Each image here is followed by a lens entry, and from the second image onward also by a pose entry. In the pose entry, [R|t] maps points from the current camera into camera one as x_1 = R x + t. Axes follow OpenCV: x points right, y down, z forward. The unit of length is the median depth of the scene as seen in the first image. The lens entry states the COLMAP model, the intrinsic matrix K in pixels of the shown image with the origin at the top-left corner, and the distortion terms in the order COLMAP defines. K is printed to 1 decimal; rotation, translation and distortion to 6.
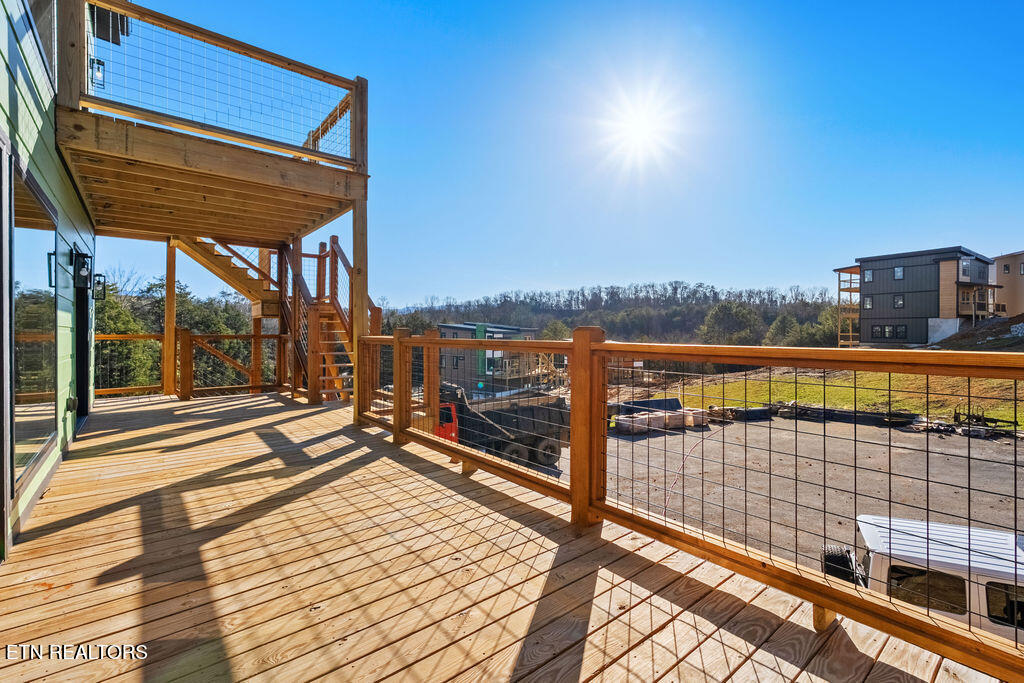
lens RADIAL K [[453.2, 0, 506.9], [0, 453.2, 335.4], [0, 0, 1]] dist [-0.001964, 0.000569]
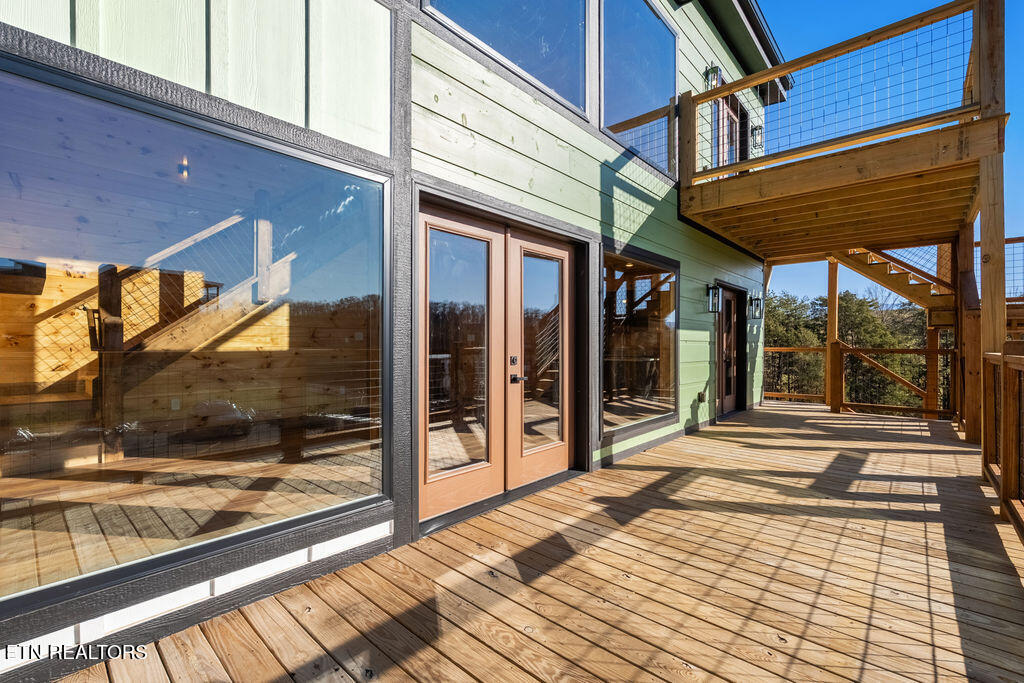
lens RADIAL K [[453.2, 0, 518.4], [0, 453.2, 341.9], [0, 0, 1]] dist [-0.001964, 0.000569]
pose [[0.150934, -0.004187, -0.988535, 0.449472], [-0.011623, 0.999914, -0.006009, -0.001868], [0.988476, 0.012397, 0.150872, 0.333692]]
